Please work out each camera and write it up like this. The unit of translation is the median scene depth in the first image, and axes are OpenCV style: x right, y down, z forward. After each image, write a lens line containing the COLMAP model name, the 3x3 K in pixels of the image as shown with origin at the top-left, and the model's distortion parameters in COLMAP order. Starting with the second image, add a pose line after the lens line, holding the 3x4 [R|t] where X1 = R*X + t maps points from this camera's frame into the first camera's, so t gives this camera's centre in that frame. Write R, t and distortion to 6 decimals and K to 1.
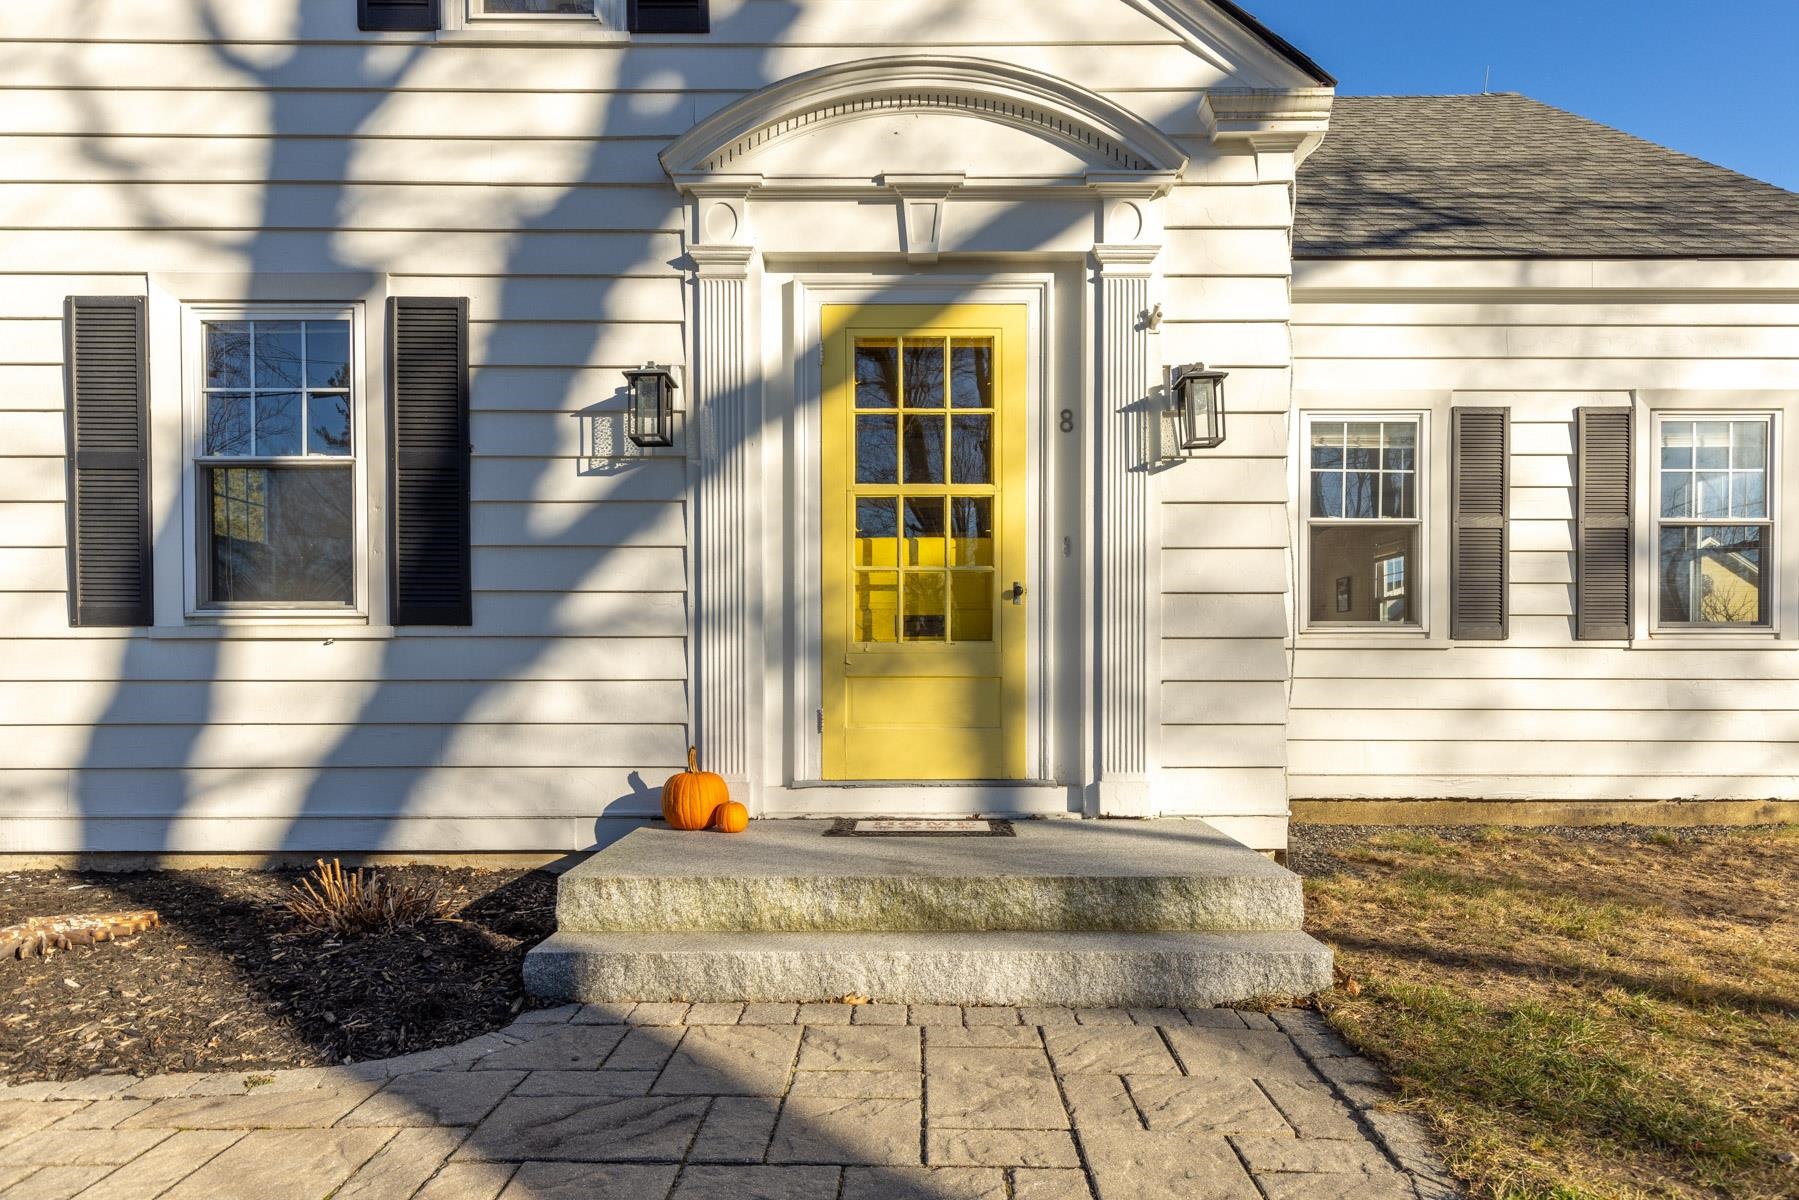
lens RADIAL K [[1051.7, 0, 899.5], [0, 1051.7, 600.0], [0, 0, 1]] dist [0.005158, -0.001331]
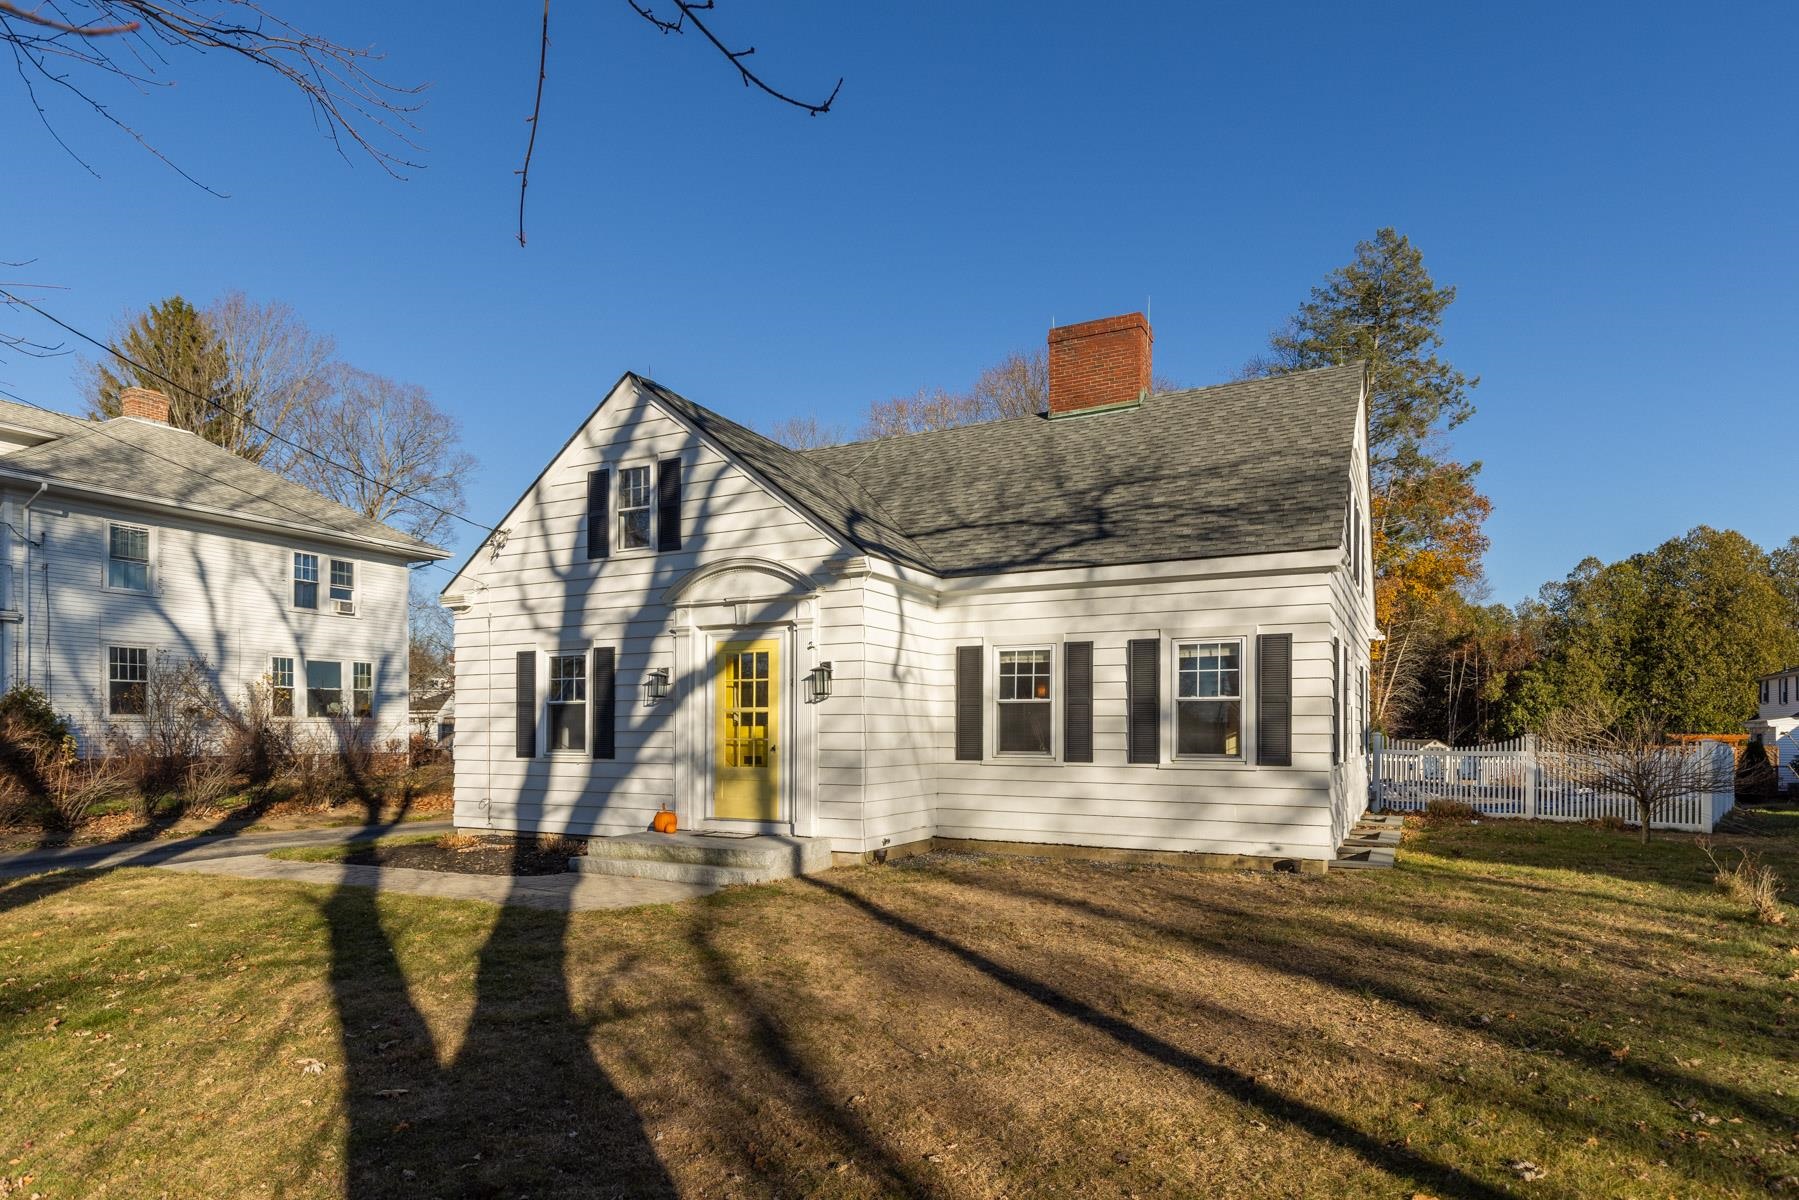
lens RADIAL K [[921.4, 0, 899.5], [0, 921.4, 600.0], [0, 0, 1]] dist [0.001706, 0.000076]
pose [[0.900103, -0.060087, -0.431513, 1.425589], [0.025480, 0.996009, -0.085542, -0.174923], [0.434931, 0.066002, 0.898042, -0.976964]]
